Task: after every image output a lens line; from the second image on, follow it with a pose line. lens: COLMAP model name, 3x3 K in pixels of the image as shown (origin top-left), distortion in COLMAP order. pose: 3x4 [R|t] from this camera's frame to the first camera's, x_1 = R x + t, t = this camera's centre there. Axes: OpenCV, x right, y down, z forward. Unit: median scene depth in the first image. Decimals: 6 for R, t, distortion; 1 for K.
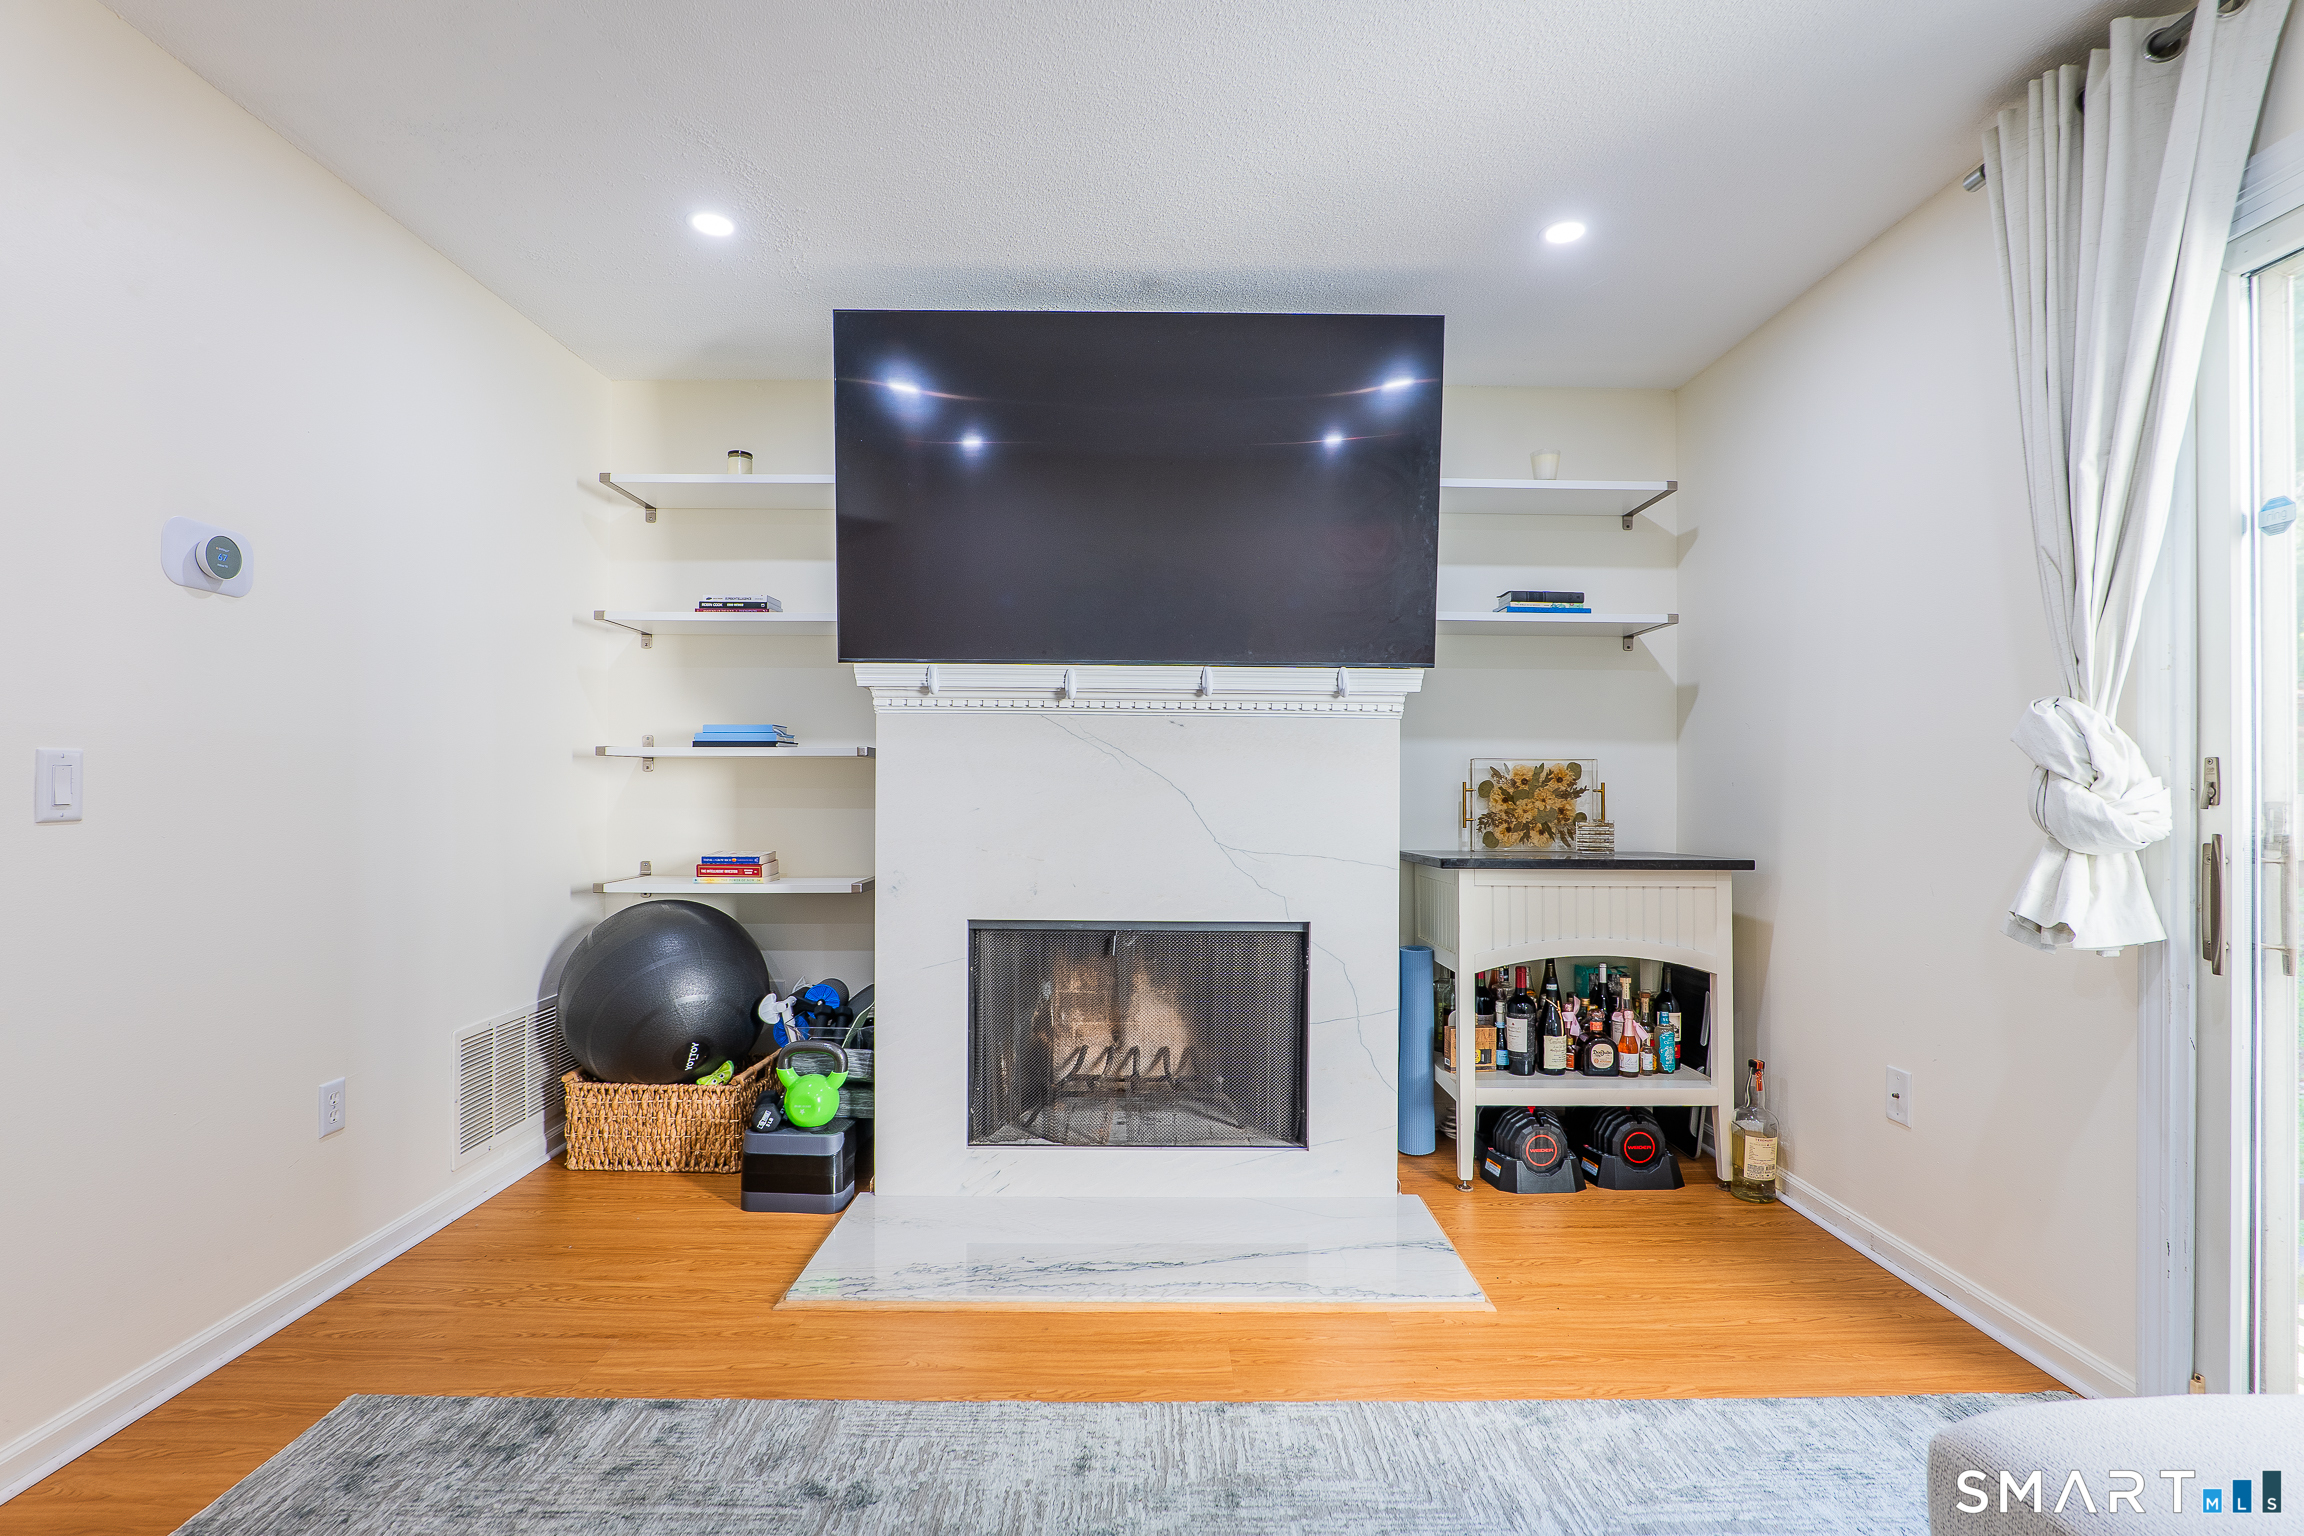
lens RADIAL K [[1071.6, 0, 1194.7], [0, 1071.6, 782.6], [0, 0, 1]] dist [-0.023895, 0.009547]
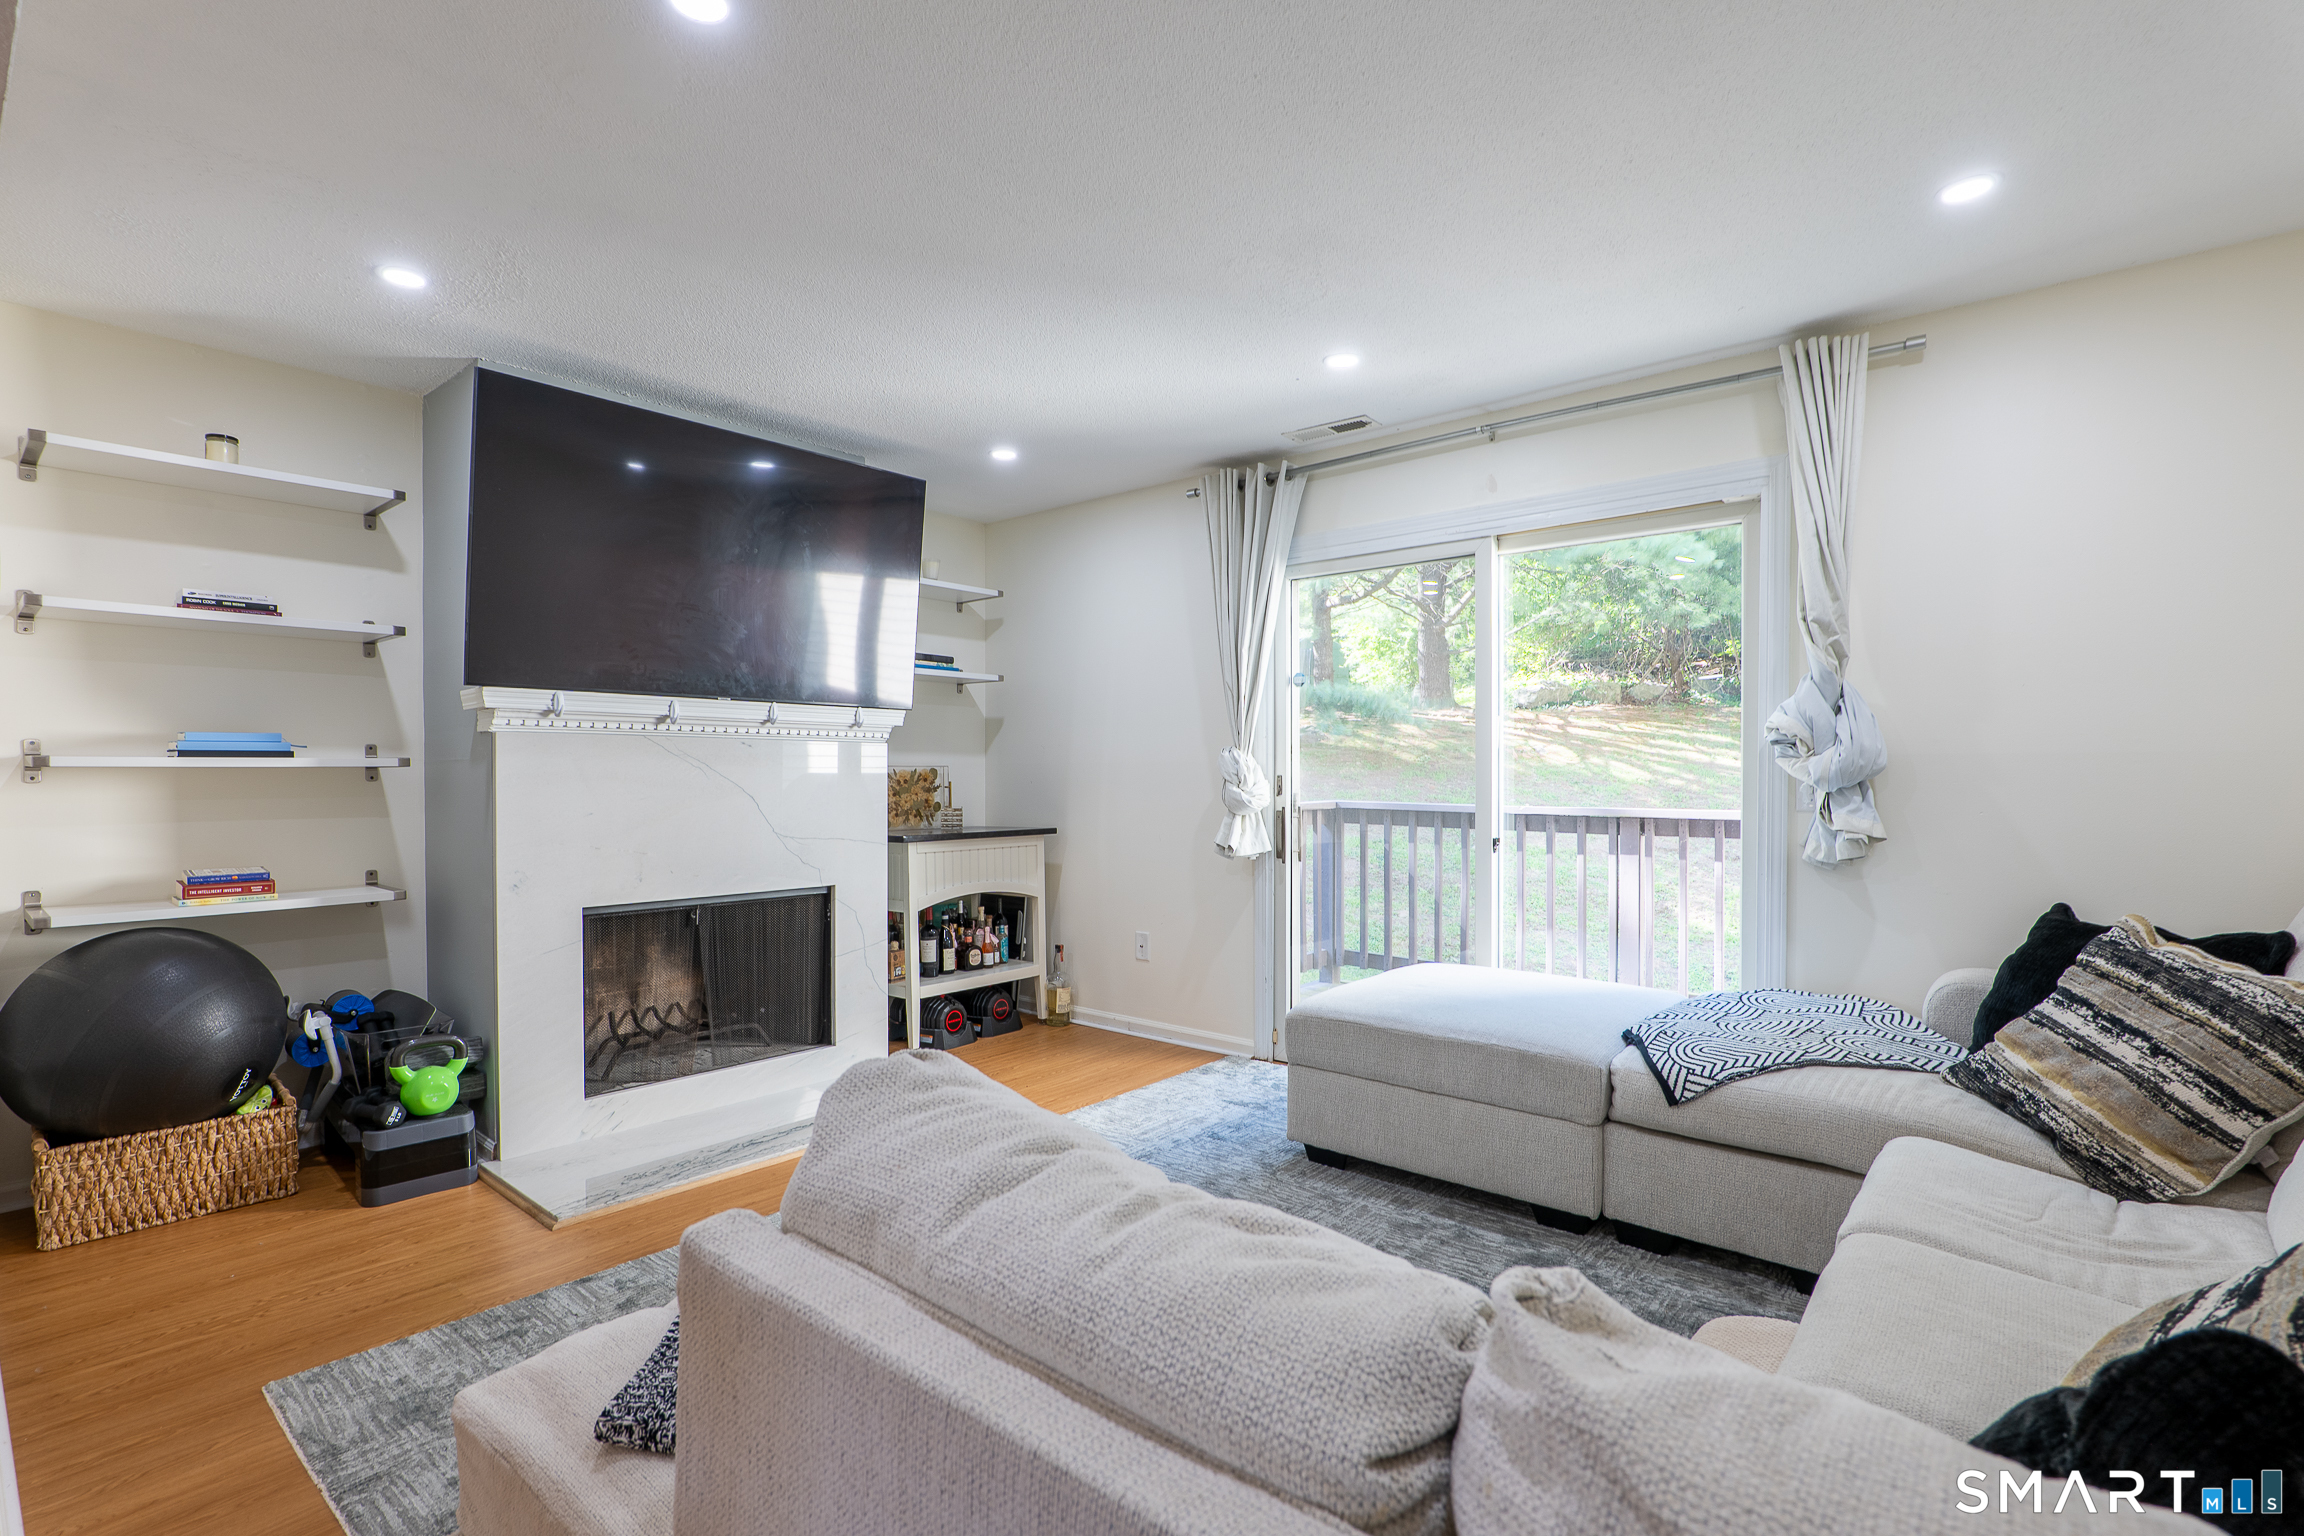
lens RADIAL K [[1071.6, 0, 1194.7], [0, 1071.6, 782.6], [0, 0, 1]] dist [-0.023895, 0.009547]
pose [[0.632871, -0.013384, 0.774142, -0.656972], [-0.001965, 0.999820, 0.018893, -0.032054], [-0.774255, -0.013478, 0.632730, -0.252805]]
